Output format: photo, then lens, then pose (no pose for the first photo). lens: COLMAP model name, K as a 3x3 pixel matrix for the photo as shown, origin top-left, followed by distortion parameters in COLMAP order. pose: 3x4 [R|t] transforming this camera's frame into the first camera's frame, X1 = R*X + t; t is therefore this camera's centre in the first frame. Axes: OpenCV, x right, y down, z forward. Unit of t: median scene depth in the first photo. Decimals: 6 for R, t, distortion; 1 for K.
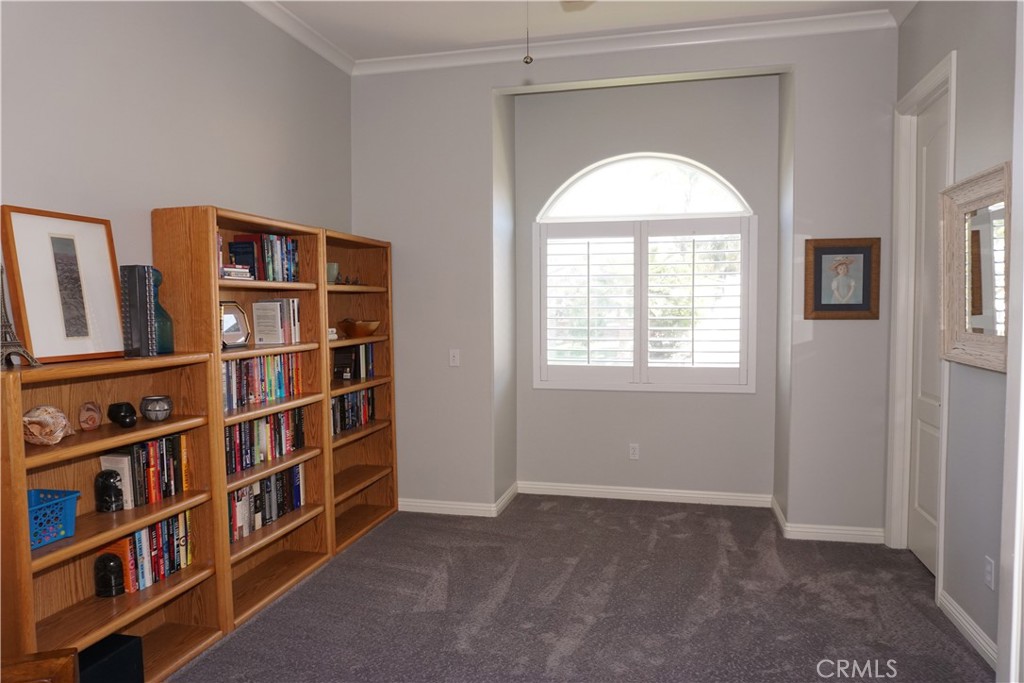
lens RADIAL K [[688.4, 0, 507.3], [0, 688.4, 342.4], [0, 0, 1]] dist [-0.029818, 0.007365]
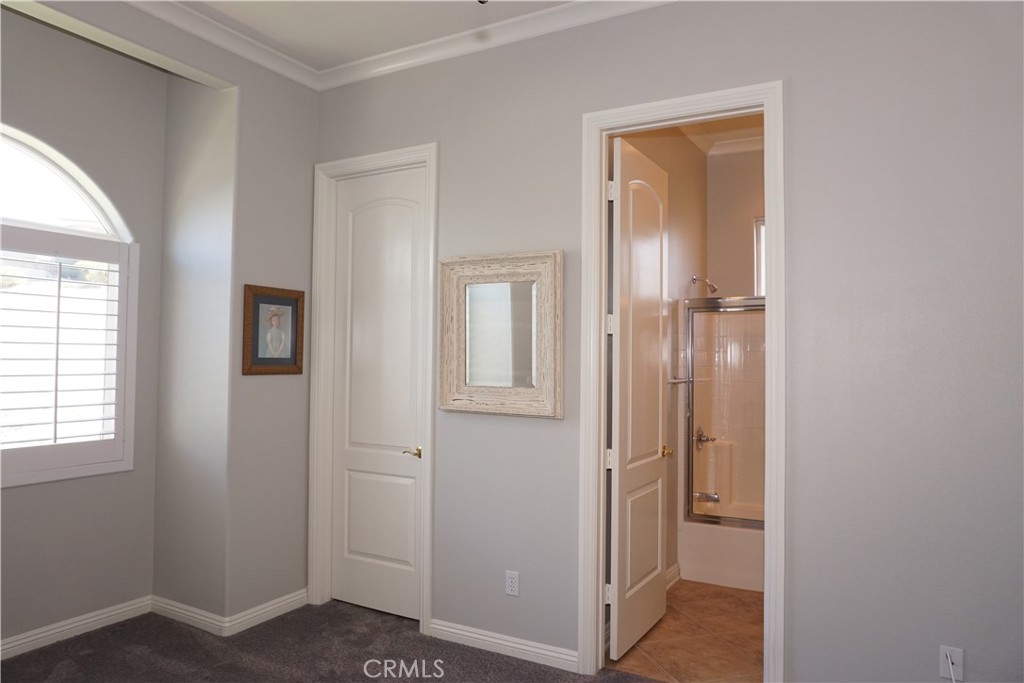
lens RADIAL K [[688.4, 0, 510.5], [0, 688.4, 345.3], [0, 0, 1]] dist [-0.029818, 0.007365]
pose [[0.265967, 0.029419, 0.963533, -0.278744], [0.037498, 0.998462, -0.040836, -0.019799], [-0.963252, 0.046991, 0.264455, 0.380334]]
